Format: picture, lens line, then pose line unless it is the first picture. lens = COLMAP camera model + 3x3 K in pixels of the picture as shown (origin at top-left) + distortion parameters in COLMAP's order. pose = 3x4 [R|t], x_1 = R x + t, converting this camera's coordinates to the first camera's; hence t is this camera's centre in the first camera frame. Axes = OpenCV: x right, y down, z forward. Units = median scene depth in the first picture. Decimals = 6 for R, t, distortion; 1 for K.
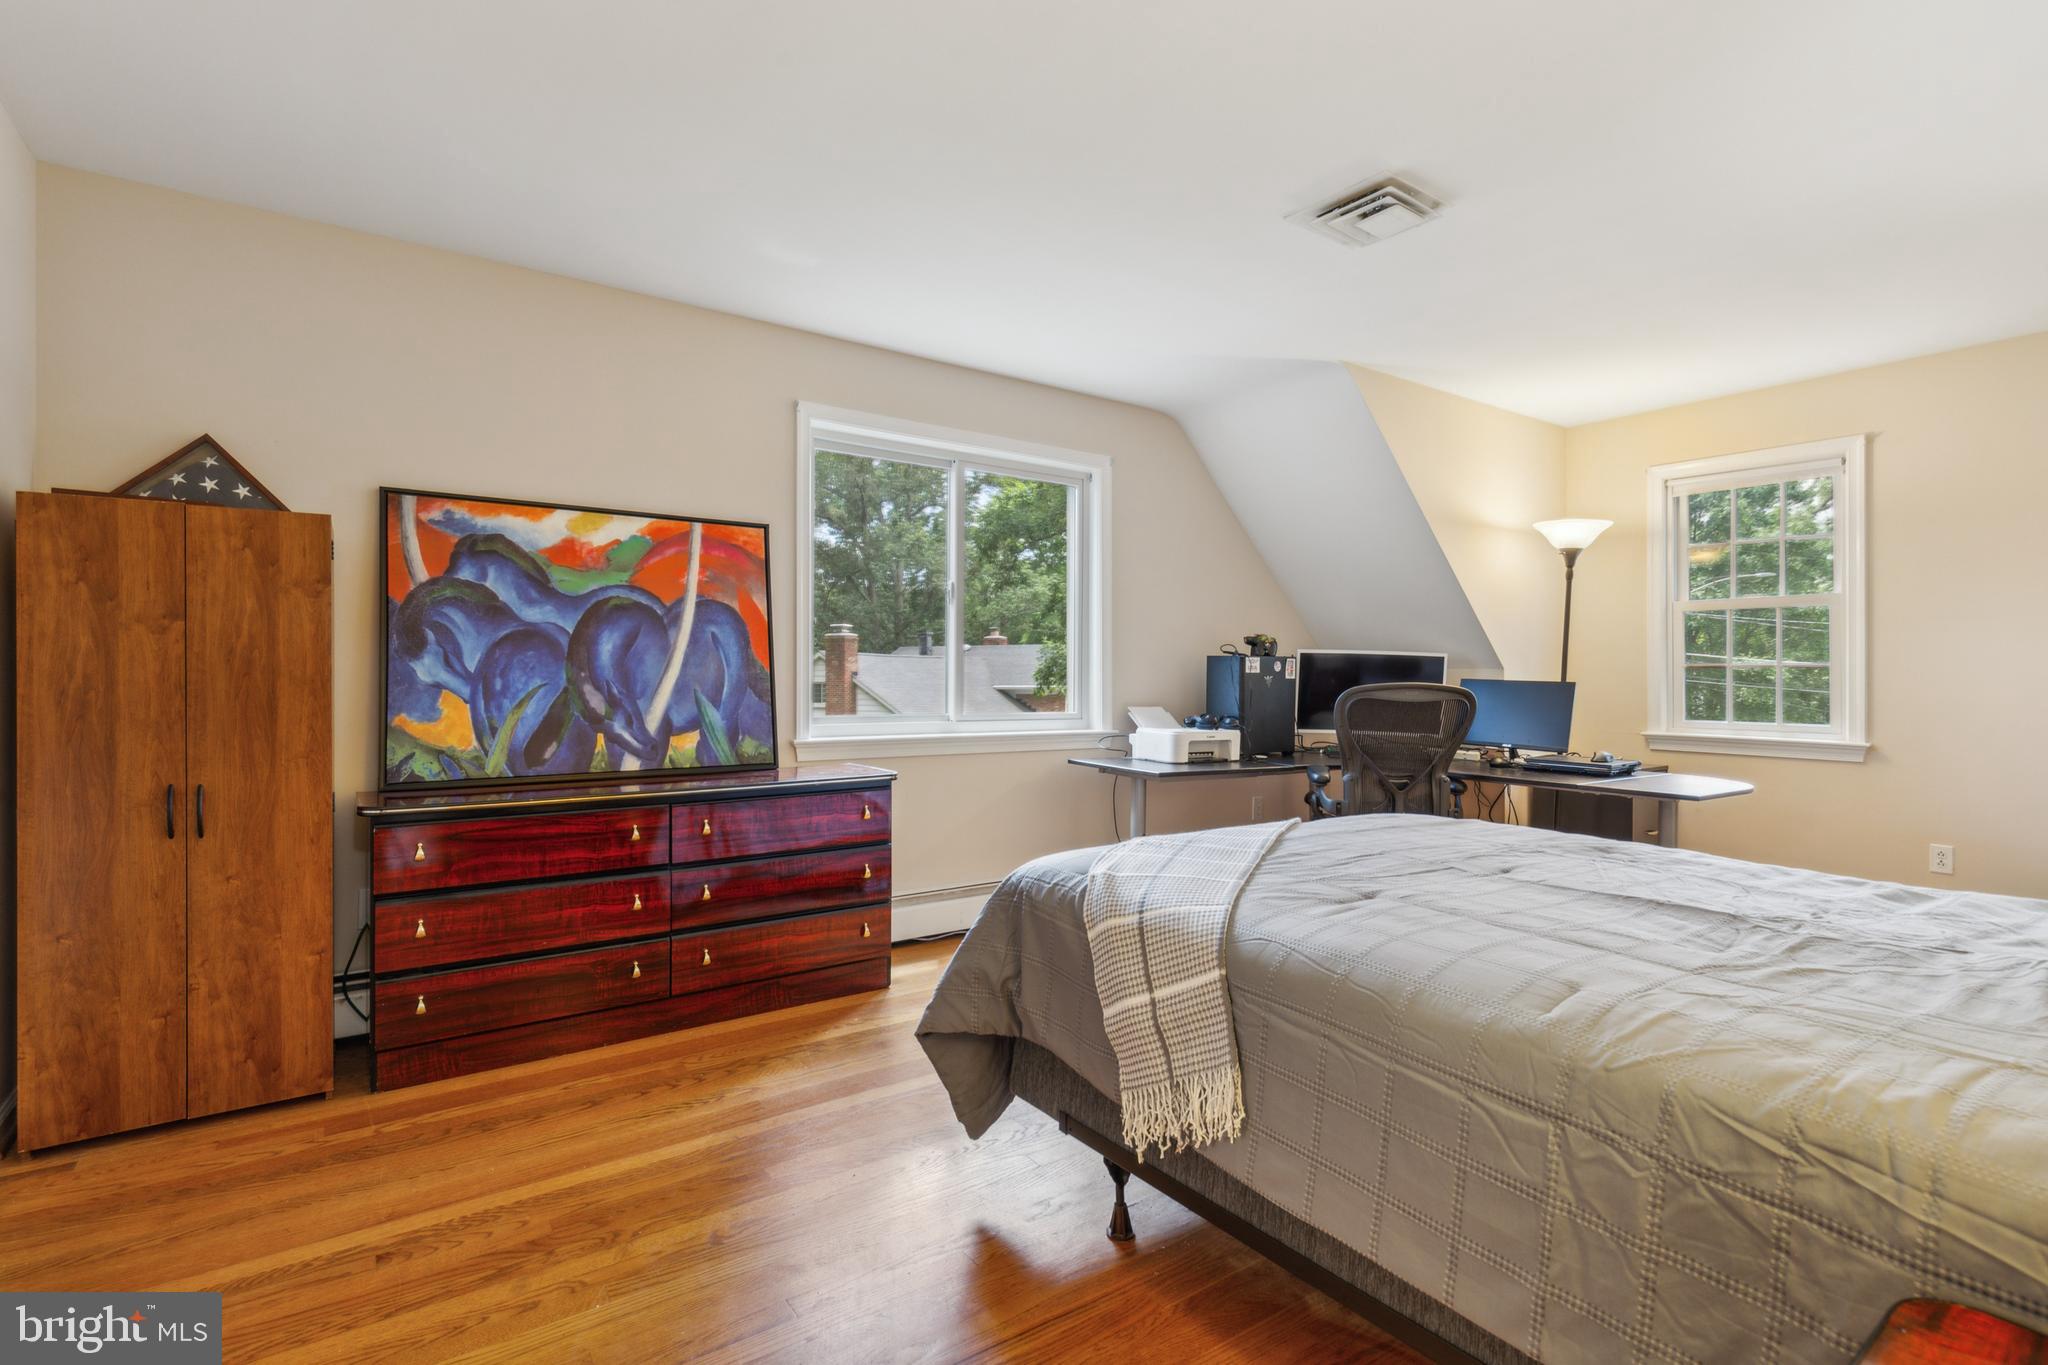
lens RADIAL K [[965.2, 0, 1012.0], [0, 965.2, 676.8], [0, 0, 1]] dist [0.005042, 0.002002]
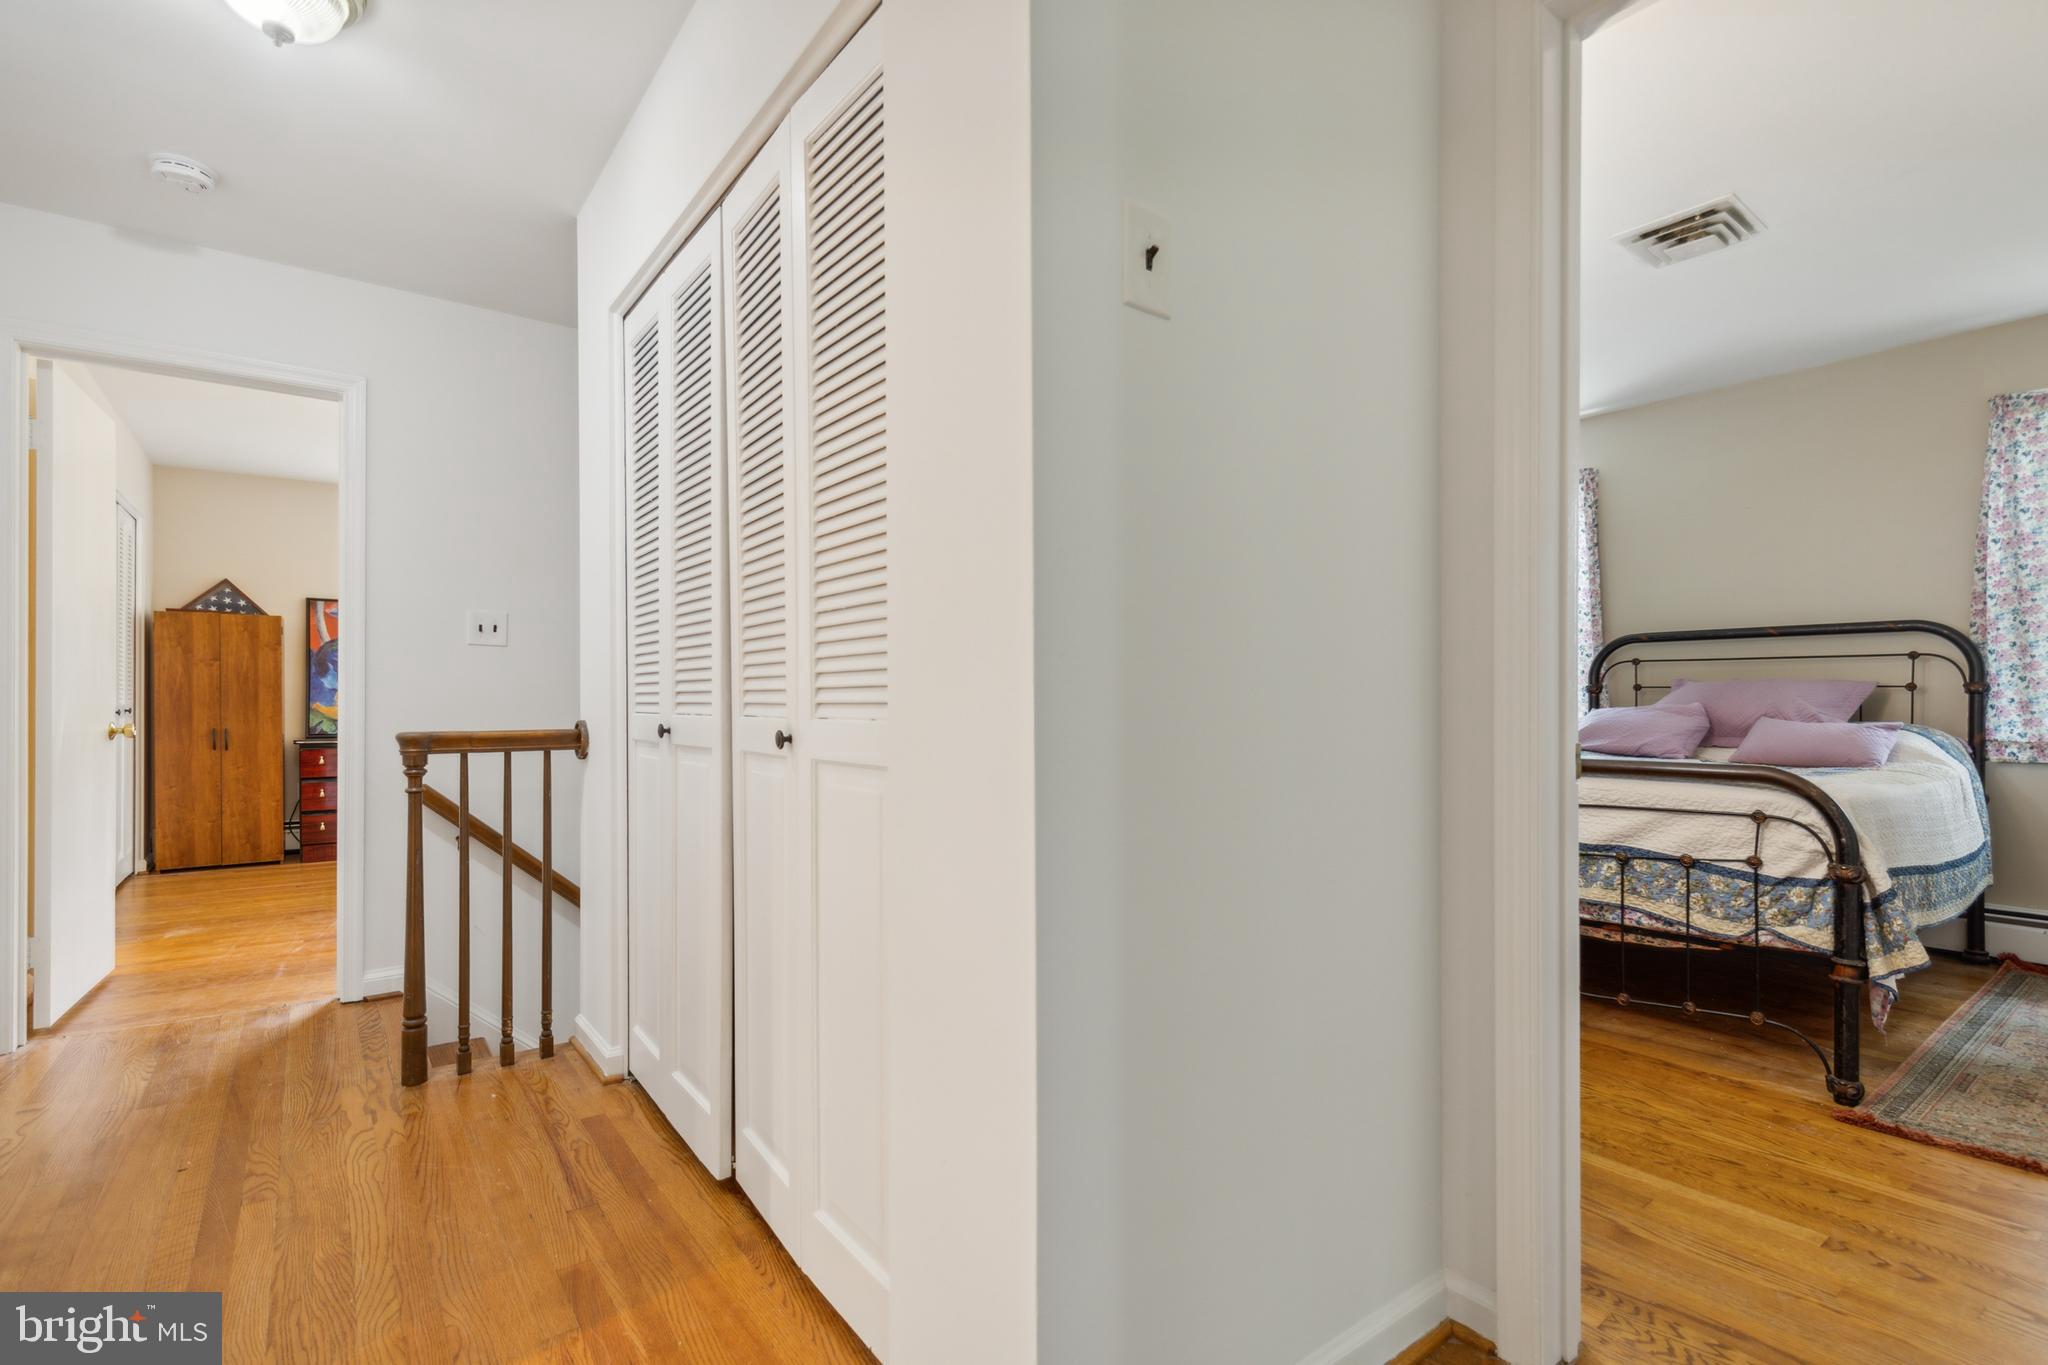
lens RADIAL K [[965.2, 0, 1034.6], [0, 965.2, 694.3], [0, 0, 1]] dist [0.005042, 0.002002]
pose [[0.999436, -0.003575, 0.033394, 1.080340], [0.003656, 0.999991, -0.002371, 0.037106], [-0.033385, 0.002492, 0.999439, -1.460521]]
